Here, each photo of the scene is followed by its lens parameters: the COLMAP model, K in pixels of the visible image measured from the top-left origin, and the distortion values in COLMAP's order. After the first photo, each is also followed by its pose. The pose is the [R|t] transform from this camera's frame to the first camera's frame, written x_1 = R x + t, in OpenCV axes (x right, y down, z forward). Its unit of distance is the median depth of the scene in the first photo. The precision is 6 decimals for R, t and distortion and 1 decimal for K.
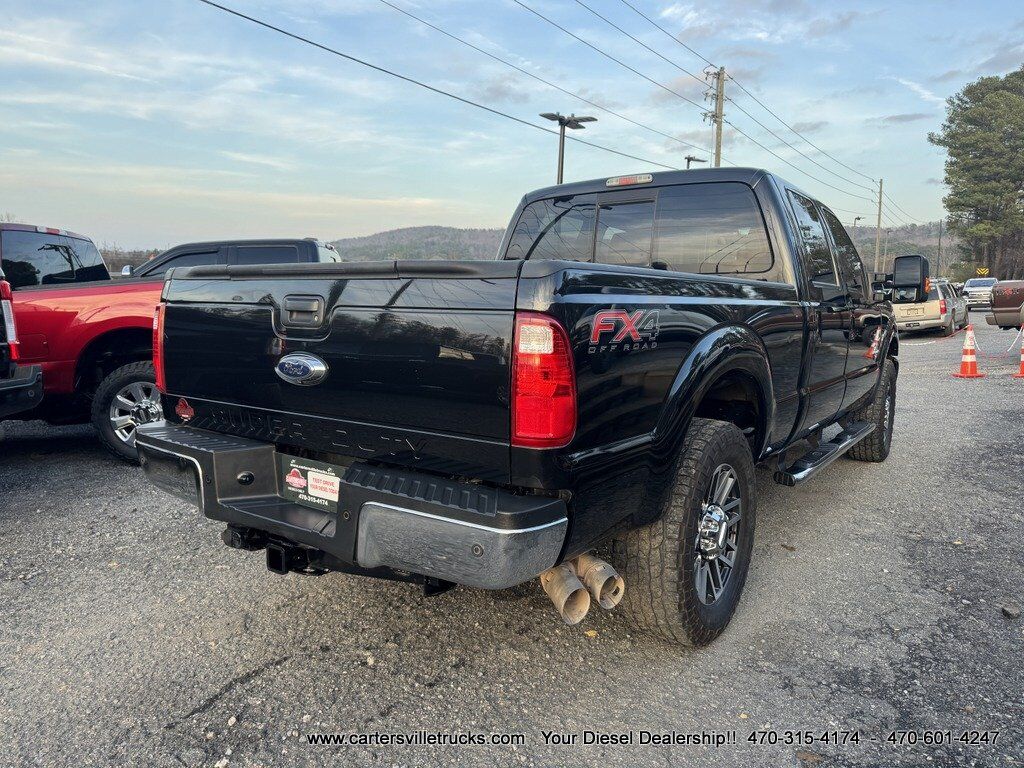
lens RADIAL K [[726.5, 0, 516.5], [0, 726.5, 384.5], [0, 0, 1]] dist [0.042728, -0.057275]
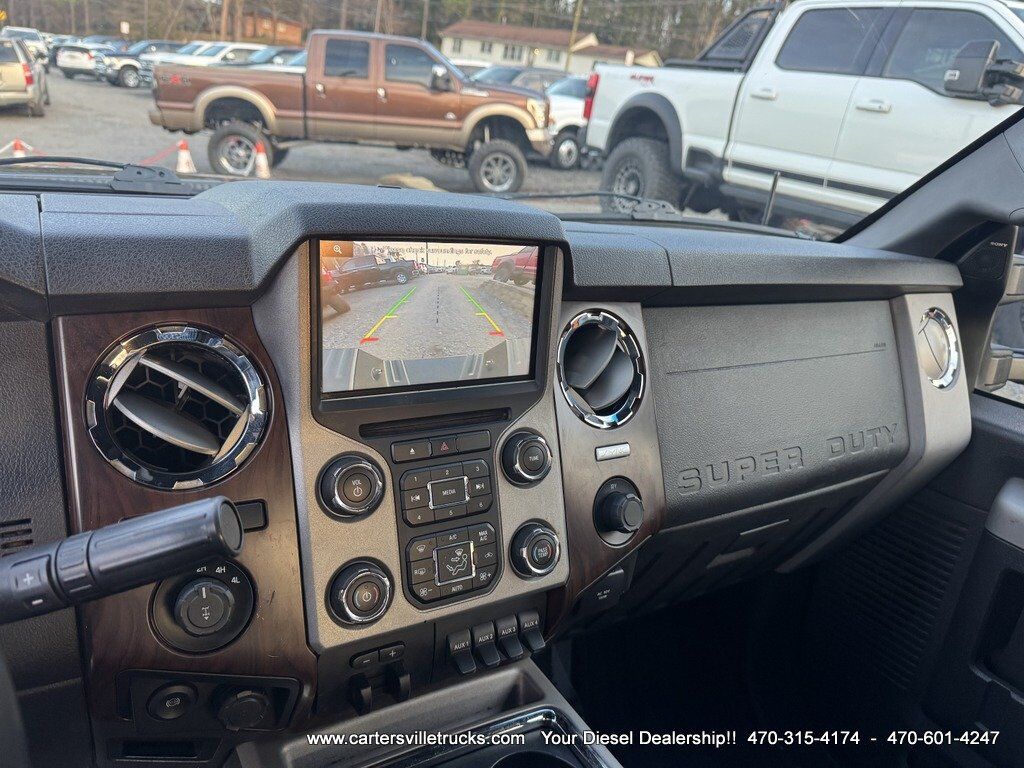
lens RADIAL K [[726.8, 0, 512.6], [0, 726.8, 381.2], [0, 0, 1]] dist [0.039070, -0.047292]
pose [[0.397485, -0.265970, 0.878217, 0.361013], [-0.020285, 0.954291, 0.298190, -0.259592], [-0.917384, -0.136341, 0.373921, 1.531310]]
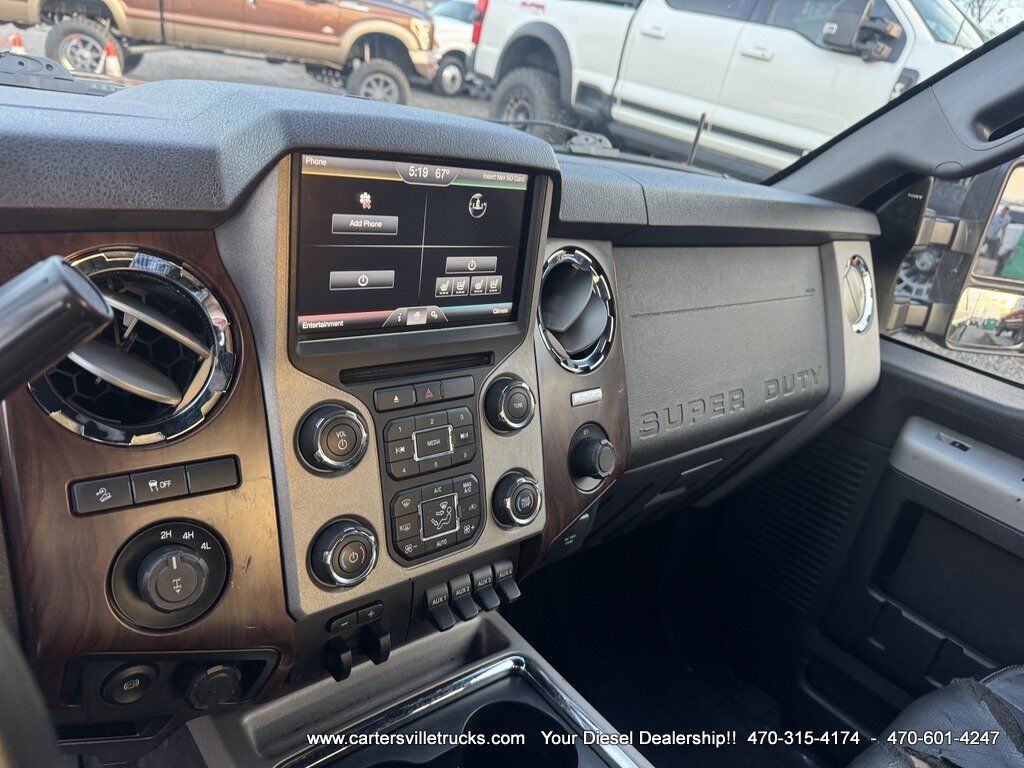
lens RADIAL K [[726.5, 0, 516.5], [0, 726.5, 384.5], [0, 0, 1]] dist [0.042728, -0.057275]
pose [[0.246999, -0.344777, 0.905605, 0.363431], [-0.085269, 0.923203, 0.374733, -0.256371], [-0.965257, -0.169779, 0.198631, 1.554898]]
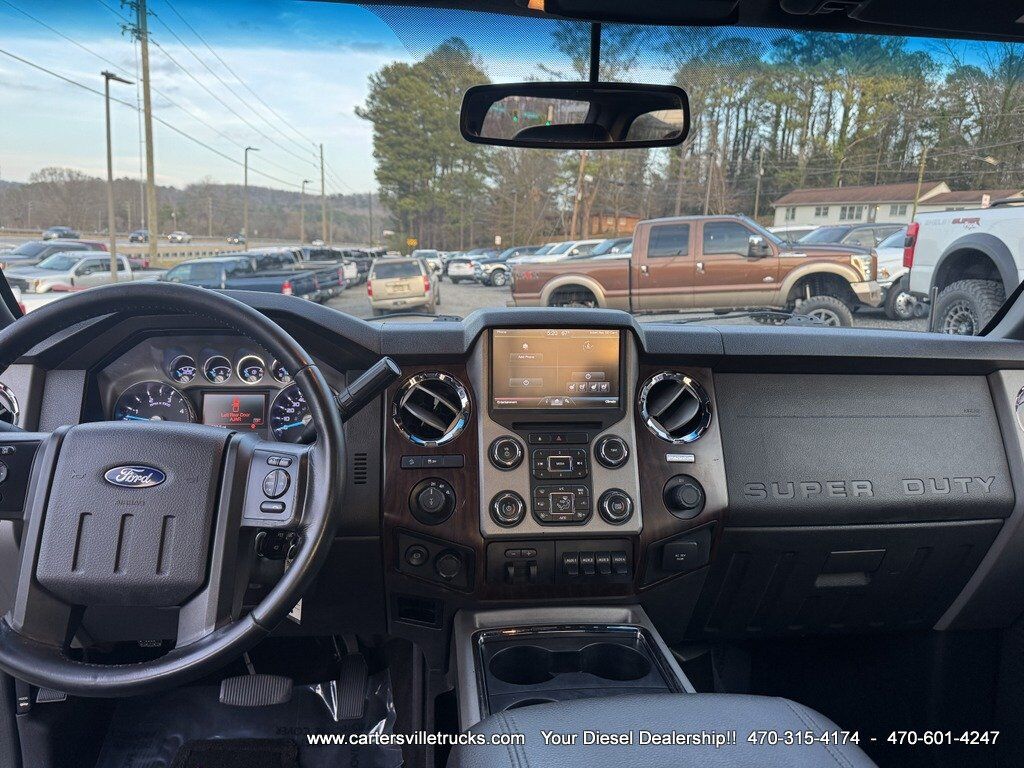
lens RADIAL K [[720.3, 0, 512.0], [0, 720.3, 384.0], [0, 0, 1]] dist [0.082477, -0.145133]
pose [[0.750328, -0.091390, 0.654718, 0.296708], [0.057163, 0.995658, 0.073471, -0.243223], [-0.658590, -0.017702, 0.752294, 1.409924]]
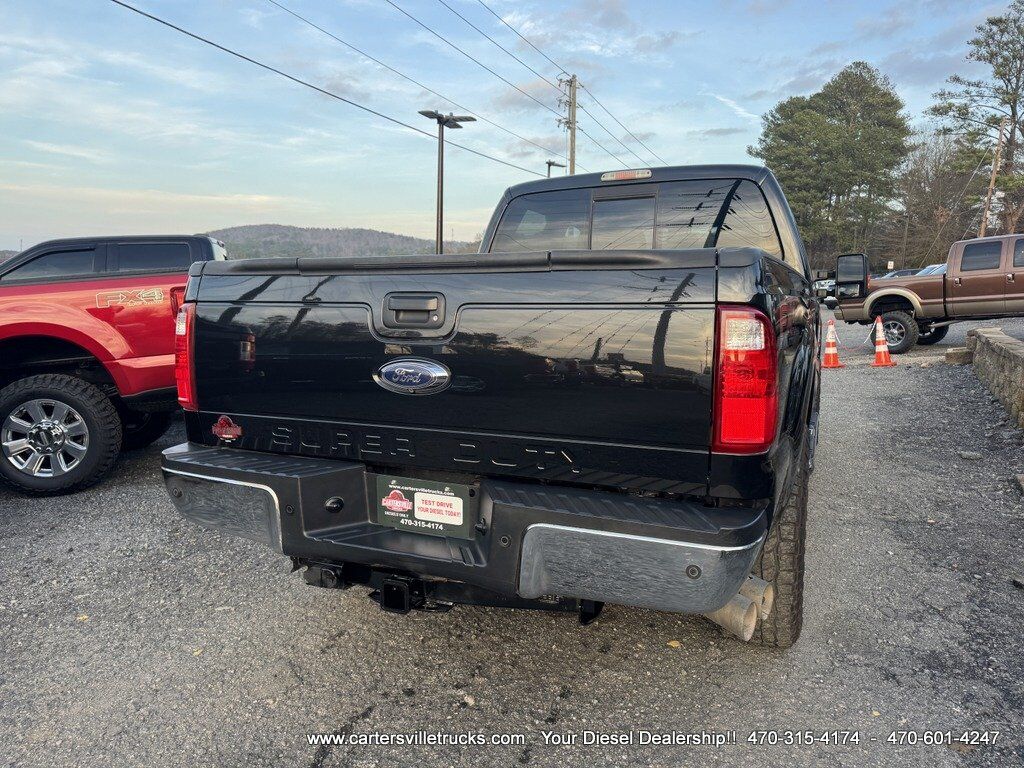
lens RADIAL K [[726.8, 0, 512.6], [0, 726.8, 381.2], [0, 0, 1]] dist [0.039070, -0.047292]
pose [[0.979363, -0.031460, 0.199648, -0.228439], [0.032830, 0.999455, -0.003550, -0.004896], [-0.199427, 0.010032, 0.979861, 0.080327]]
